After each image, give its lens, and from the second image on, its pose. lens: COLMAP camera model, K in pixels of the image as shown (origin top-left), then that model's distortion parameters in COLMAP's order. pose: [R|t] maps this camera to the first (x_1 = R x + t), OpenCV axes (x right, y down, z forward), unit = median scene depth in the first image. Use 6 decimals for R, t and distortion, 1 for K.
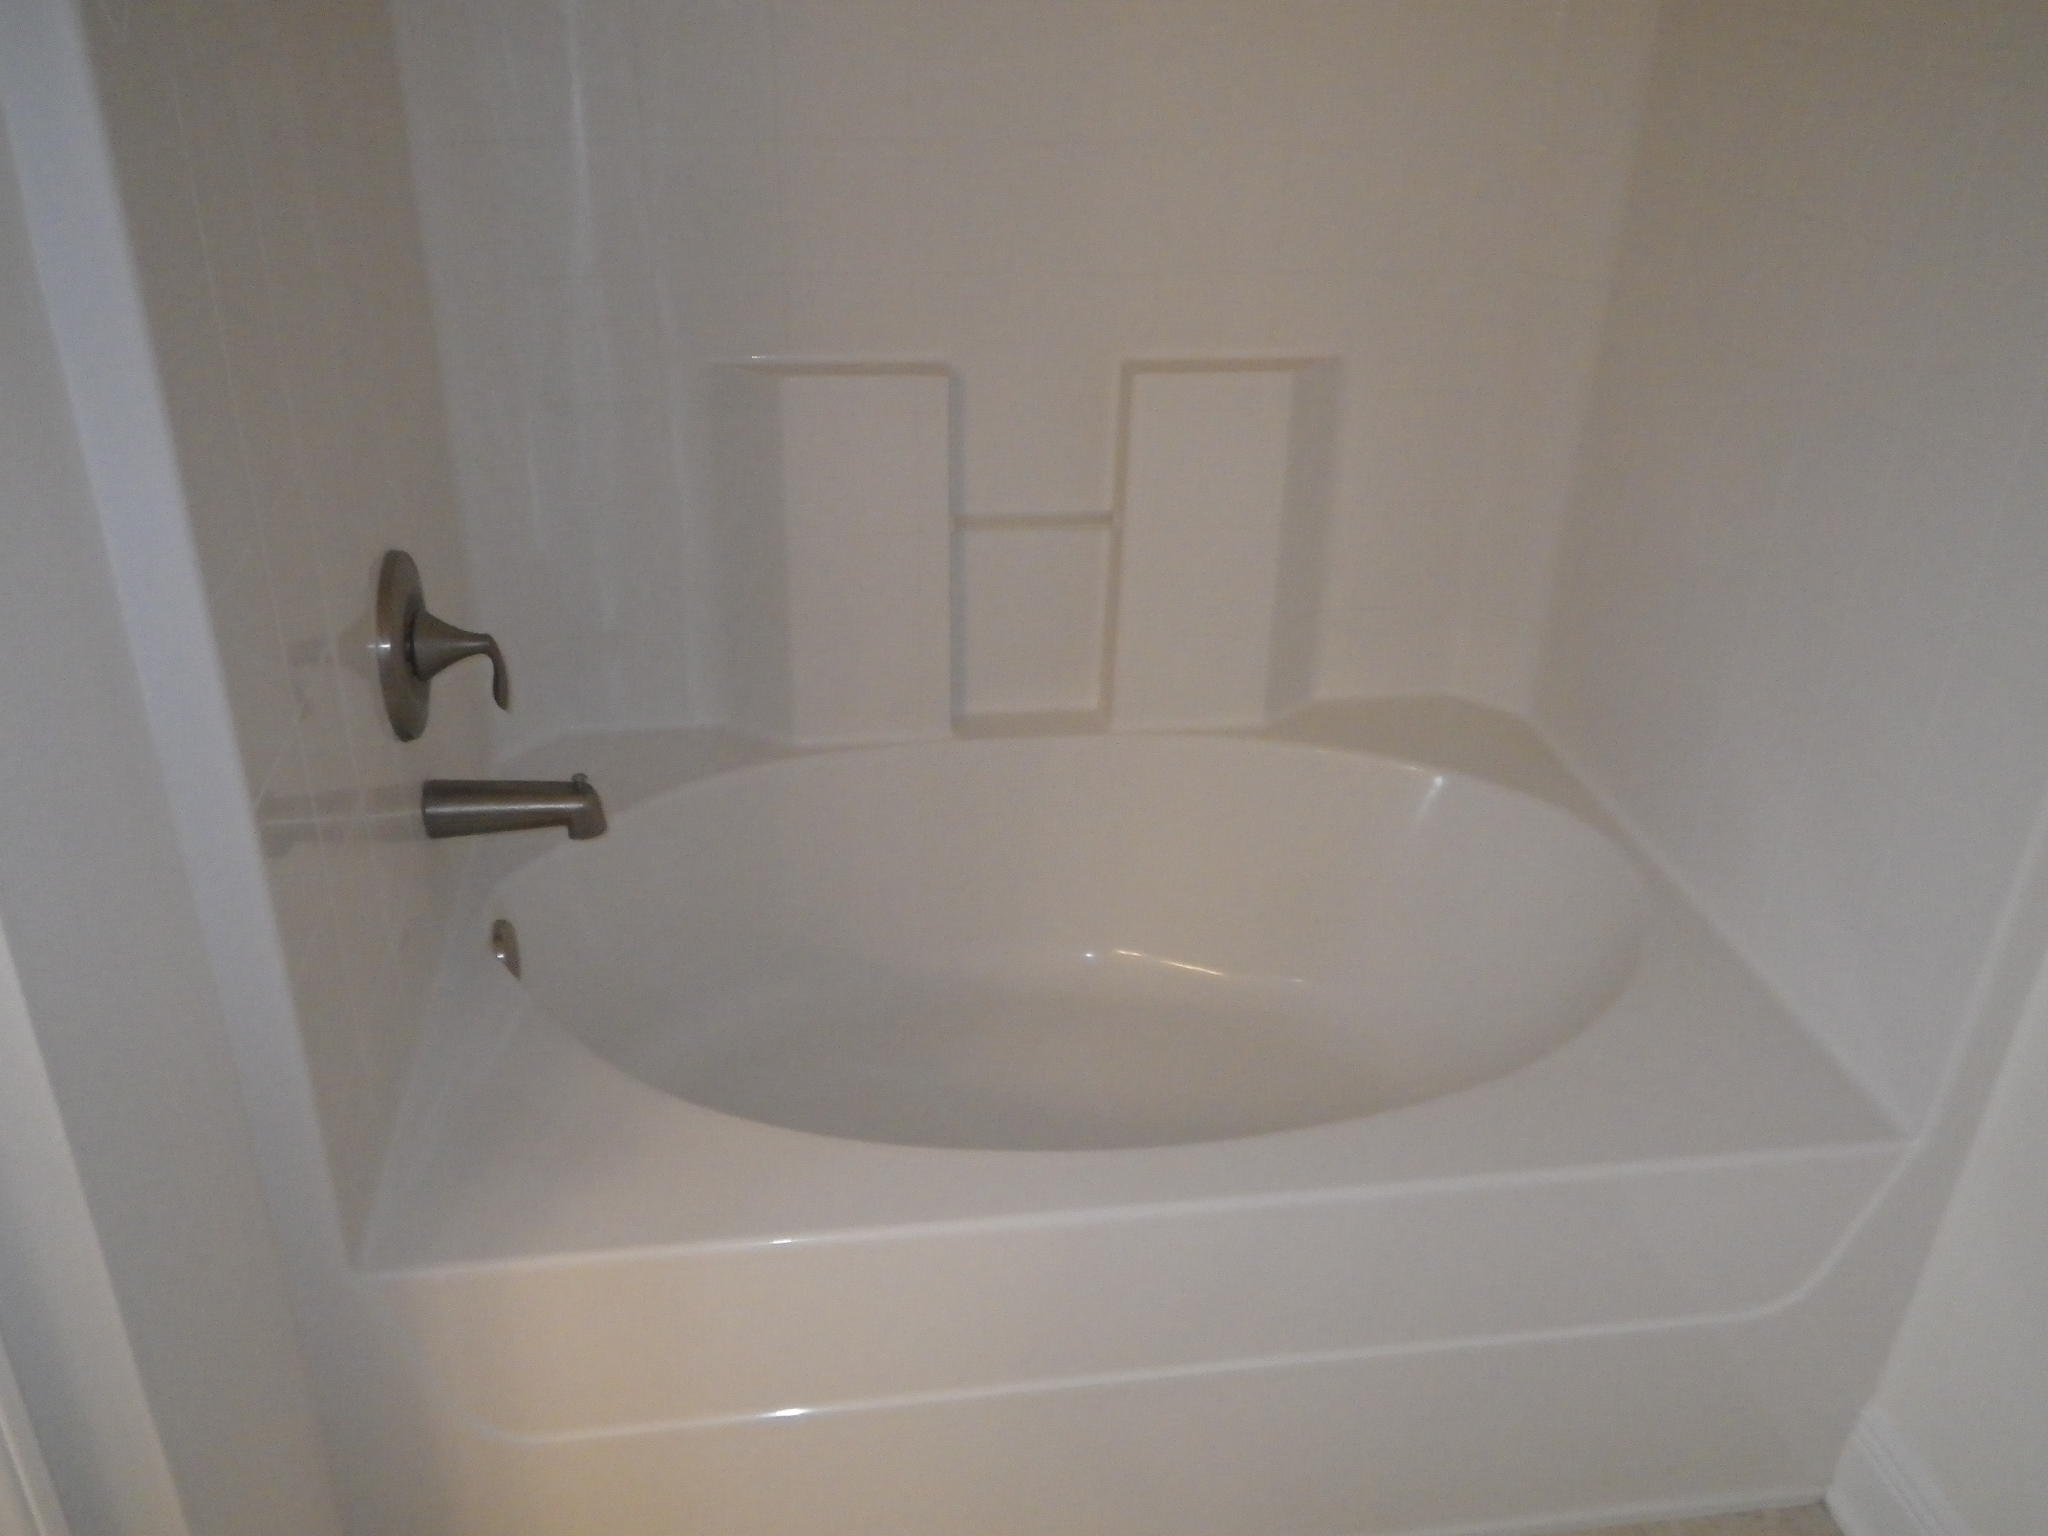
lens RADIAL K [[1685.3, 0, 1034.9], [0, 1685.3, 768.7], [0, 0, 1]] dist [-0.005778, 0.003773]
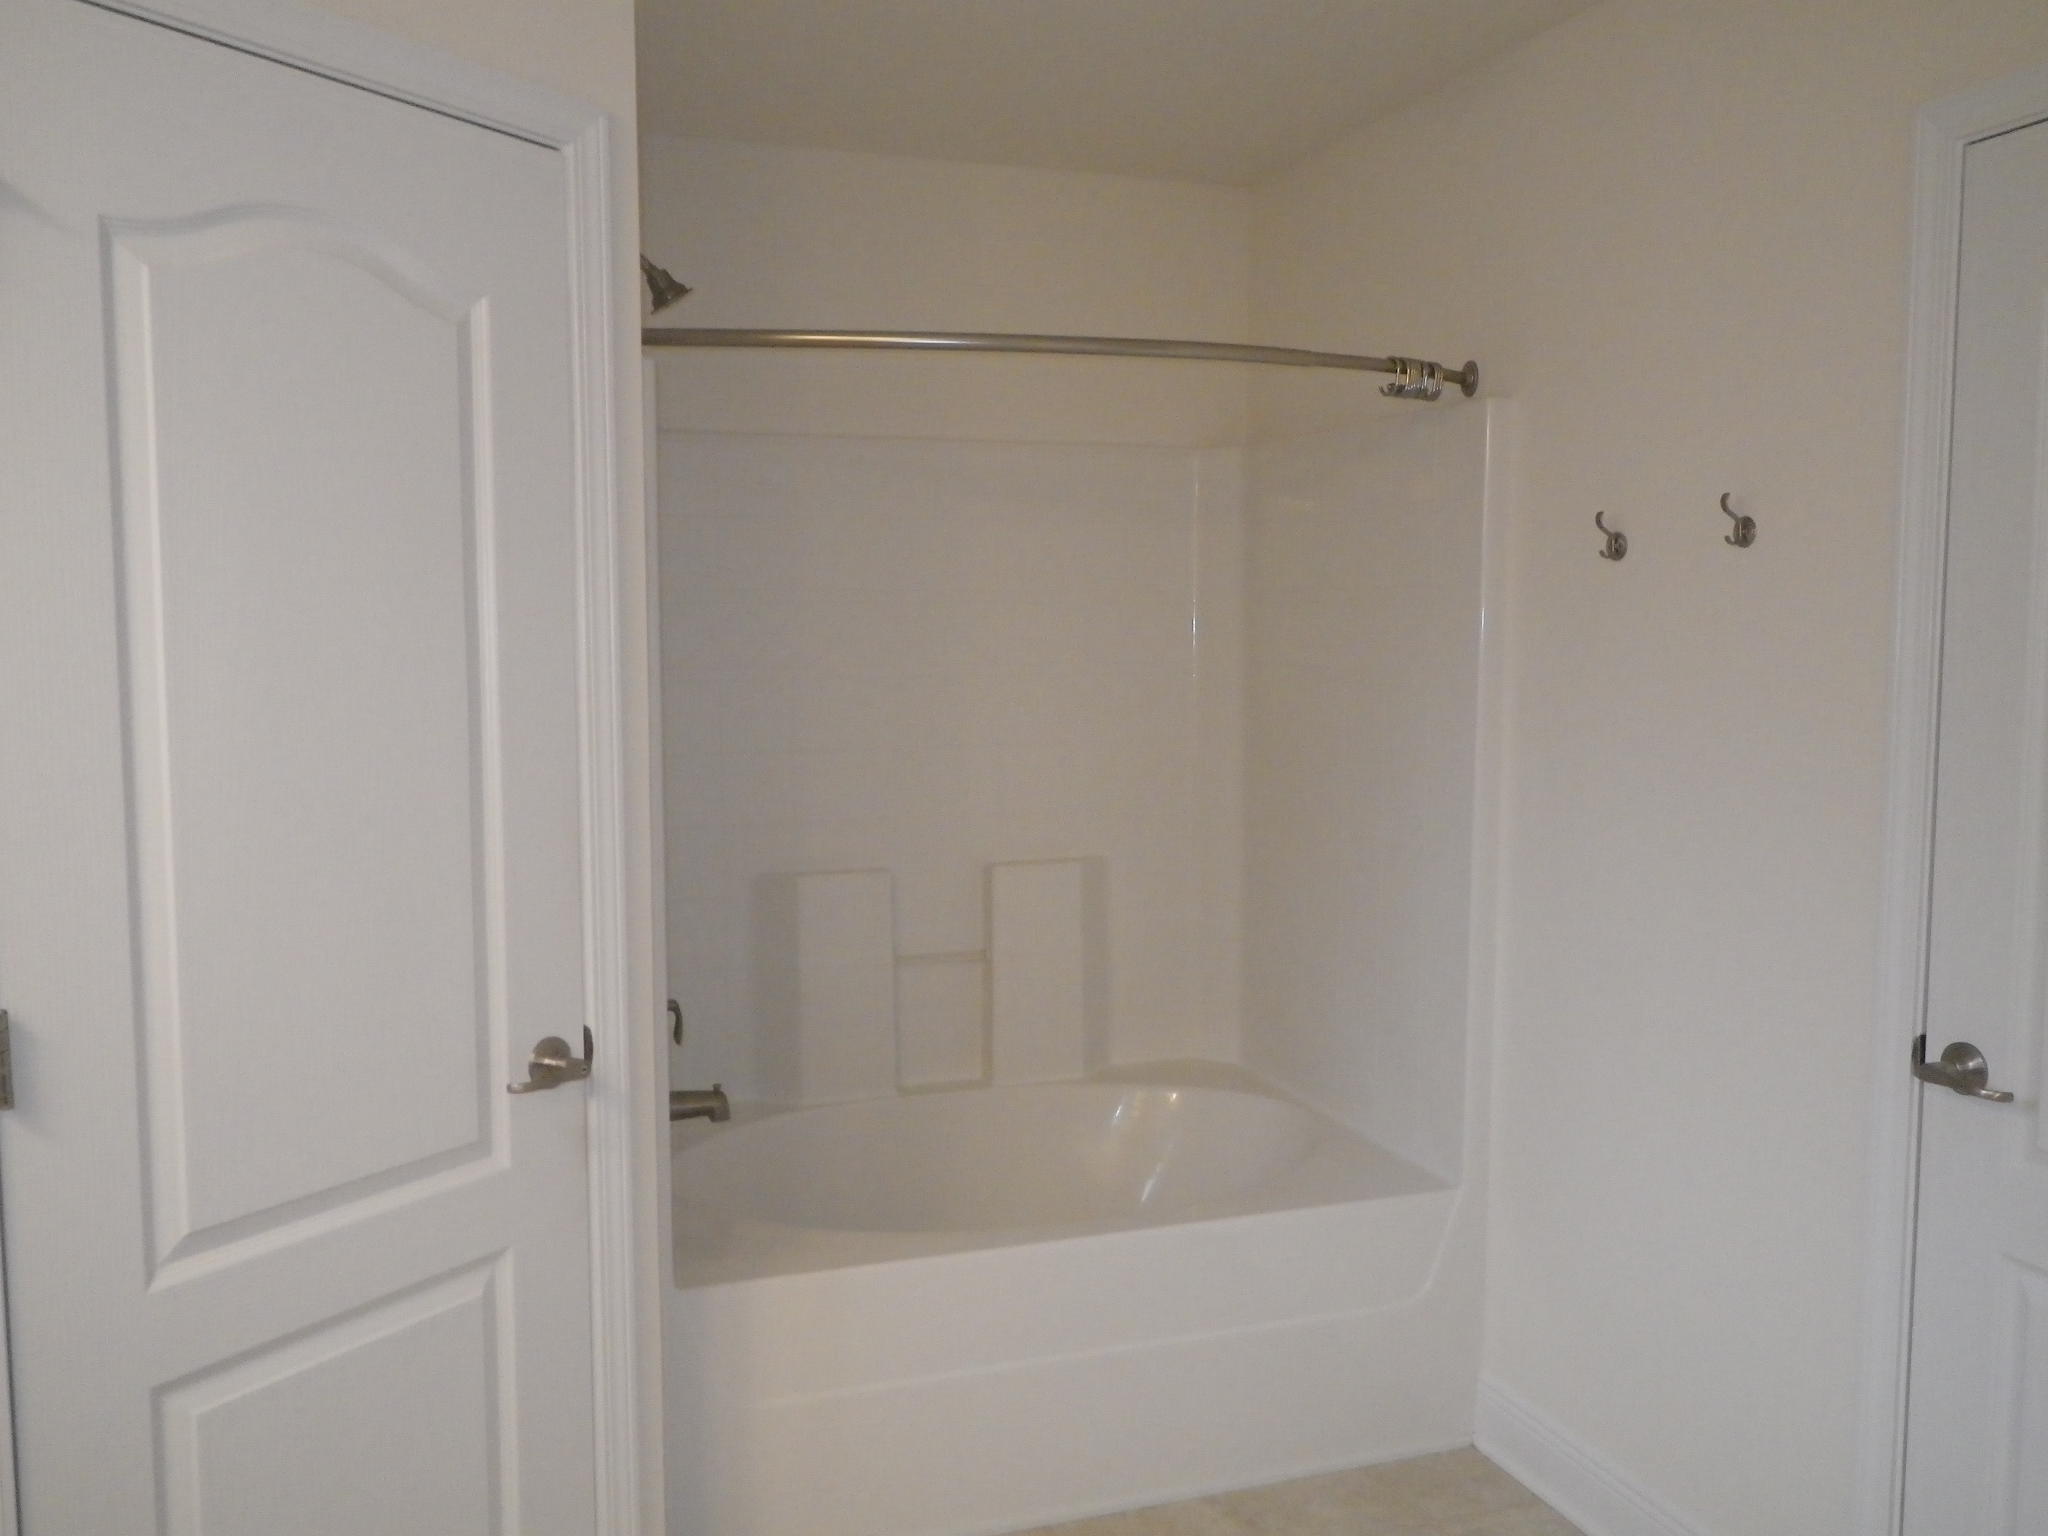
lens RADIAL K [[1685.3, 0, 1034.9], [0, 1685.3, 768.7], [0, 0, 1]] dist [-0.005778, 0.003773]
pose [[0.981975, -0.039277, 0.184883, -0.215159], [0.108011, 0.919329, -0.378375, 0.330823], [-0.155106, 0.391524, 0.907001, -0.625205]]
